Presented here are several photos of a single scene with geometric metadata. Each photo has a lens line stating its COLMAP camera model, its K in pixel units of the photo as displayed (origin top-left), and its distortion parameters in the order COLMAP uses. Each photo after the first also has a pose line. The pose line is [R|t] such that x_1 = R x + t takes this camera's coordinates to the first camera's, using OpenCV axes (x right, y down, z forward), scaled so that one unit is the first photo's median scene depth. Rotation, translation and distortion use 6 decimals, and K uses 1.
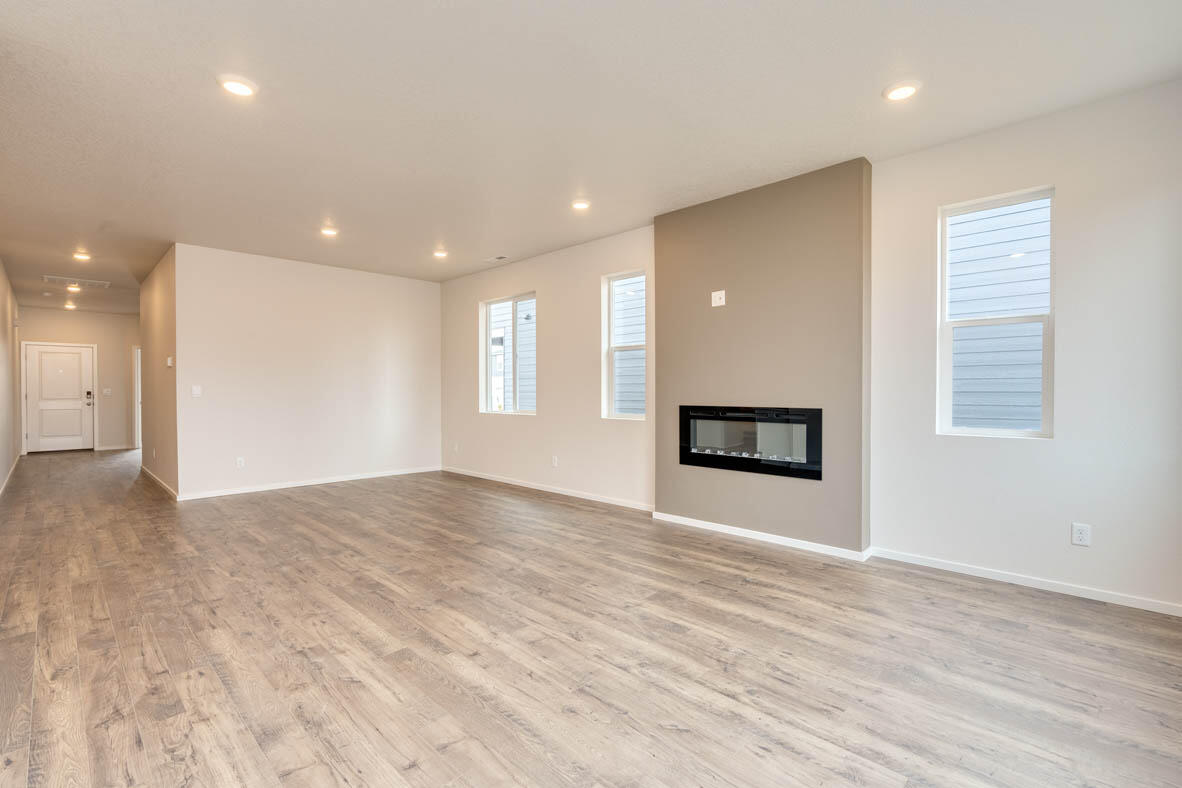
lens RADIAL K [[531.8, 0, 590.1], [0, 531.8, 396.0], [0, 0, 1]] dist [-0.006284, 0.000878]
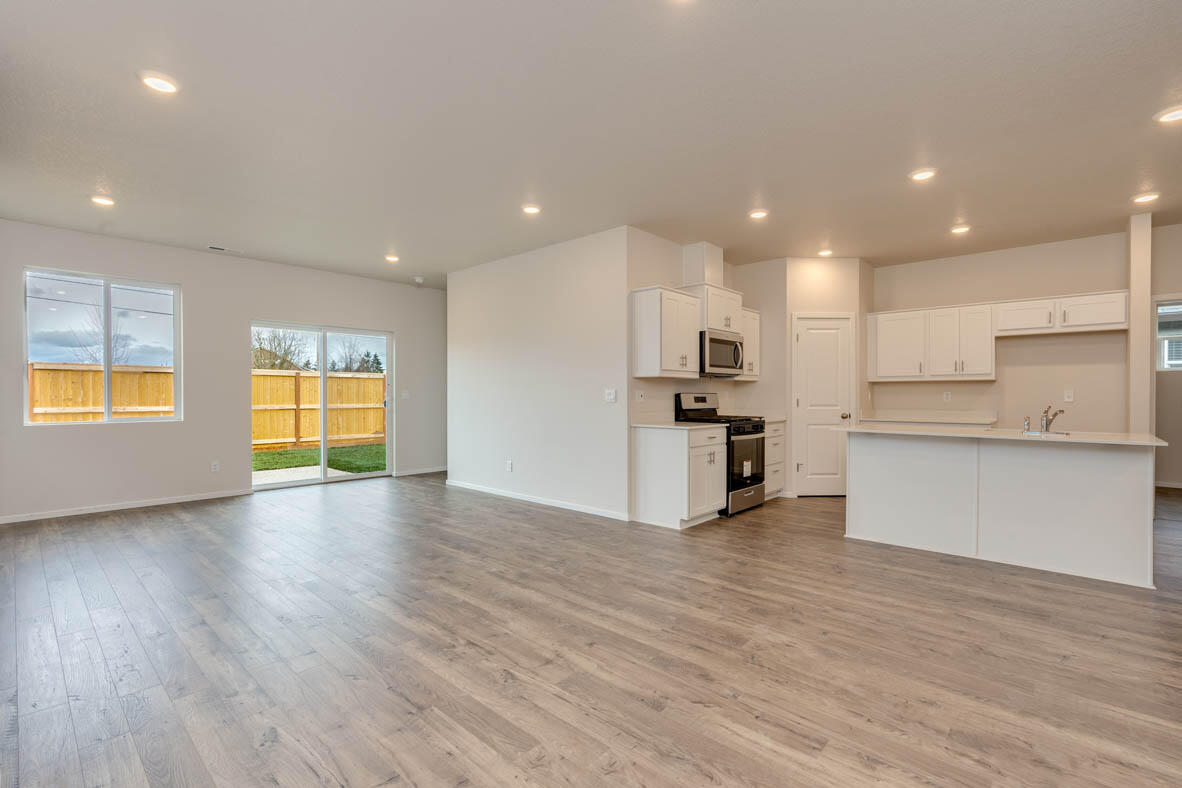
lens RADIAL K [[531.8, 0, 590.1], [0, 531.8, 396.0], [0, 0, 1]] dist [-0.006284, 0.000878]
pose [[-0.999340, 0.001742, -0.036276, -0.549193], [0.001218, 0.999895, 0.014472, -0.020292], [0.036298, 0.014419, -0.999237, 1.859307]]
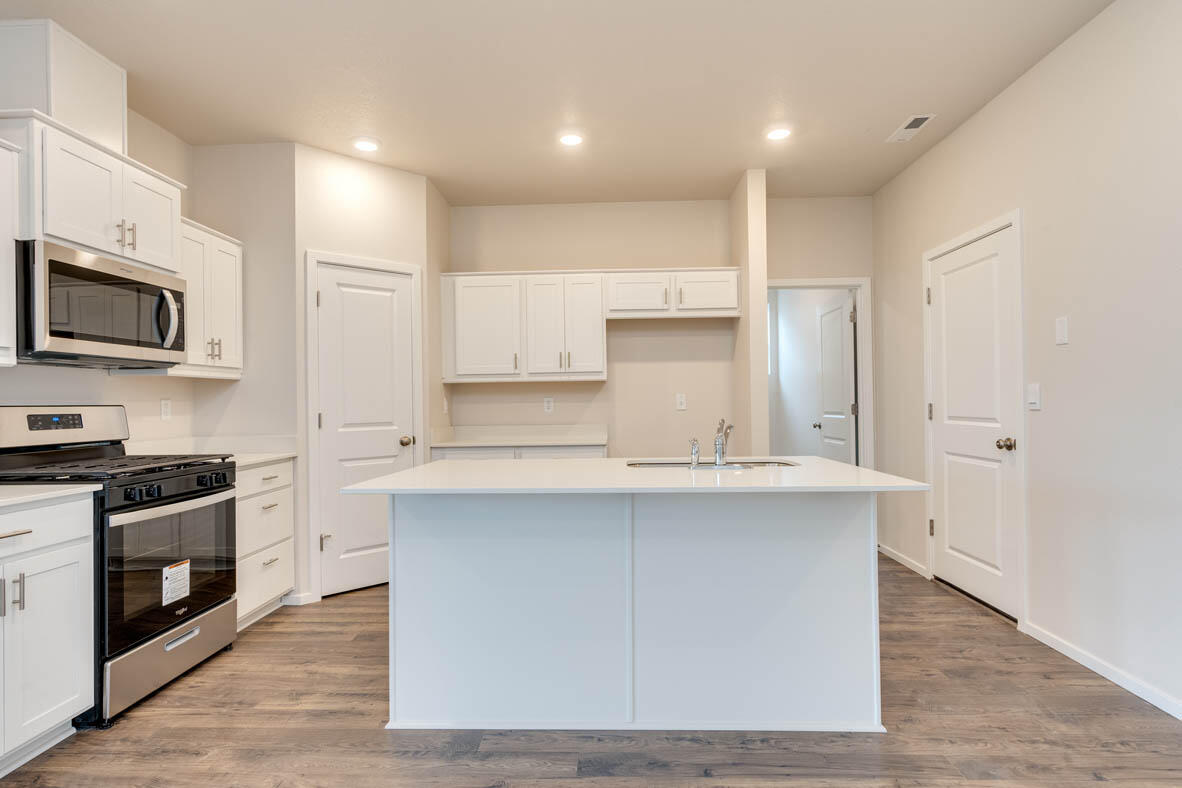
lens RADIAL K [[601.5, 0, 589.5], [0, 601.5, 397.5], [0, 0, 1]] dist [-0.002724, 0.000136]
pose [[-0.741183, 0.007752, -0.671258, -0.898196], [0.008391, 0.999962, 0.002283, -0.012345], [0.671250, -0.003940, -0.741220, 1.298180]]
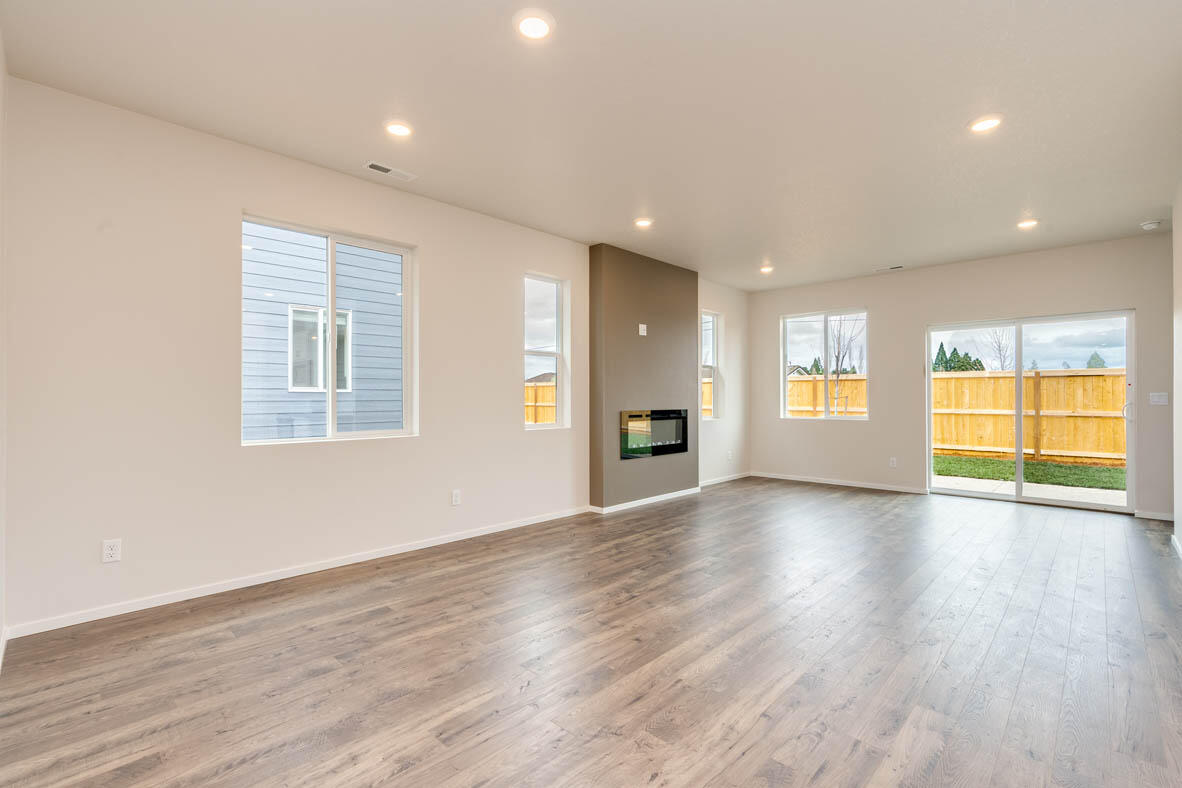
lens RADIAL K [[531.8, 0, 590.1], [0, 531.8, 396.0], [0, 0, 1]] dist [-0.006284, 0.000878]
pose [[-0.010463, 0.005561, 0.999930, -1.231254], [0.010604, 0.999929, -0.005450, -0.012333], [-0.999889, 0.010547, -0.010521, 1.290152]]
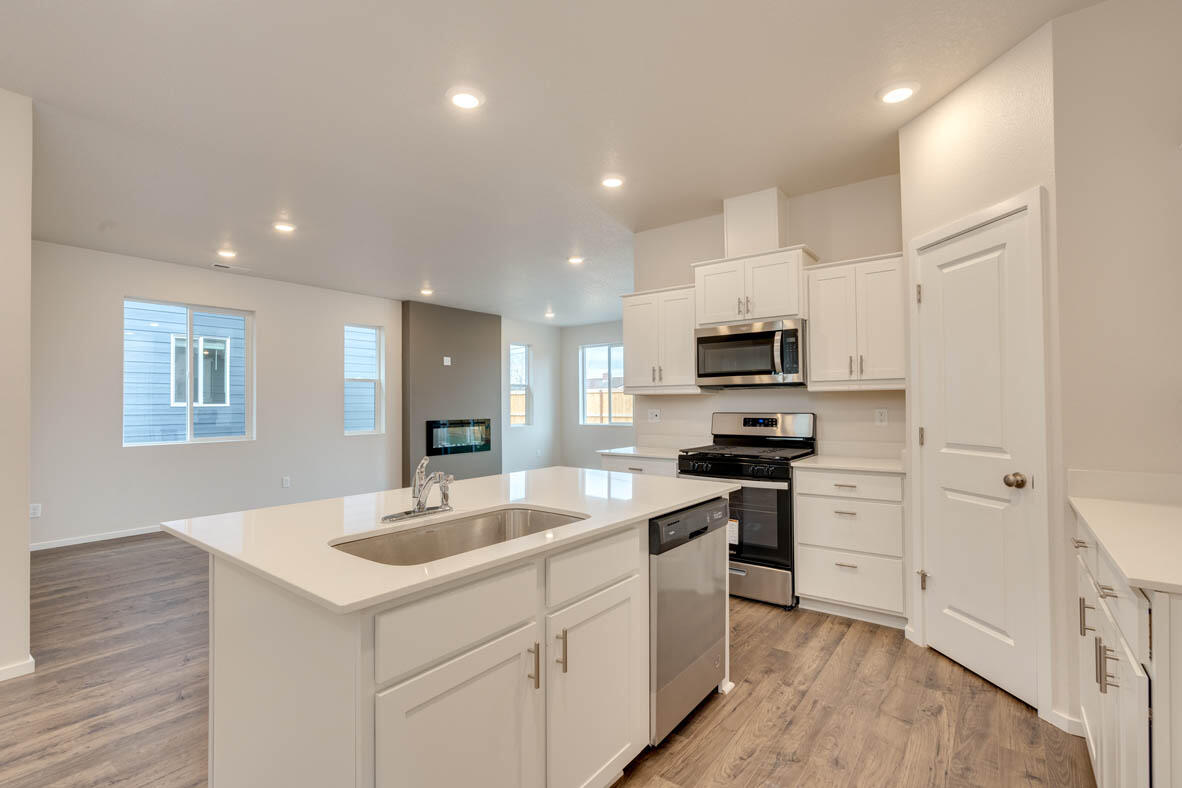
lens RADIAL K [[542.5, 0, 588.4], [0, 542.5, 396.3], [0, 0, 1]] dist [-0.004816, -0.000082]
pose [[-0.126803, 0.018910, 0.991748, -1.871913], [0.016371, 0.999722, -0.016969, -0.025665], [-0.991793, 0.014085, -0.127077, 0.851071]]
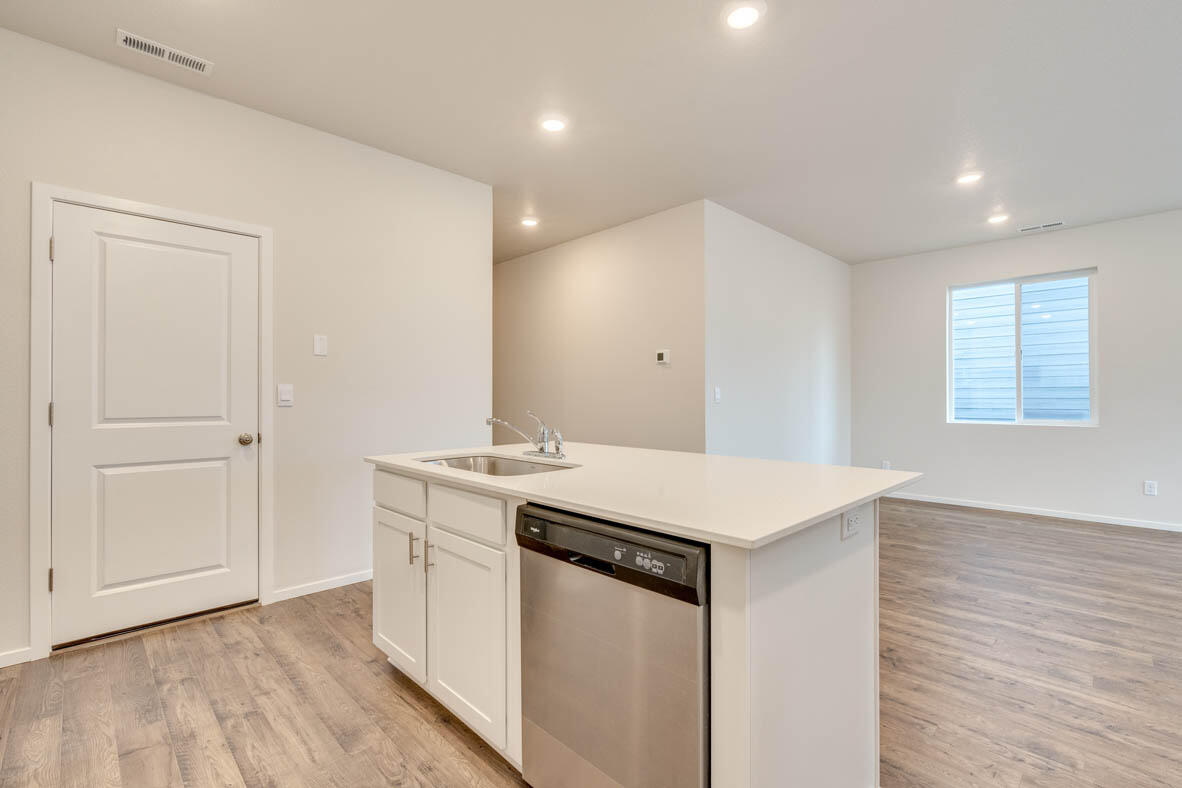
lens RADIAL K [[531.8, 0, 590.1], [0, 531.8, 396.0], [0, 0, 1]] dist [-0.006284, 0.000878]
pose [[0.999768, 0.002068, -0.021440, -1.342845], [-0.002387, 0.999887, -0.014859, 0.004452], [0.021407, 0.014907, 0.999660, 0.347196]]
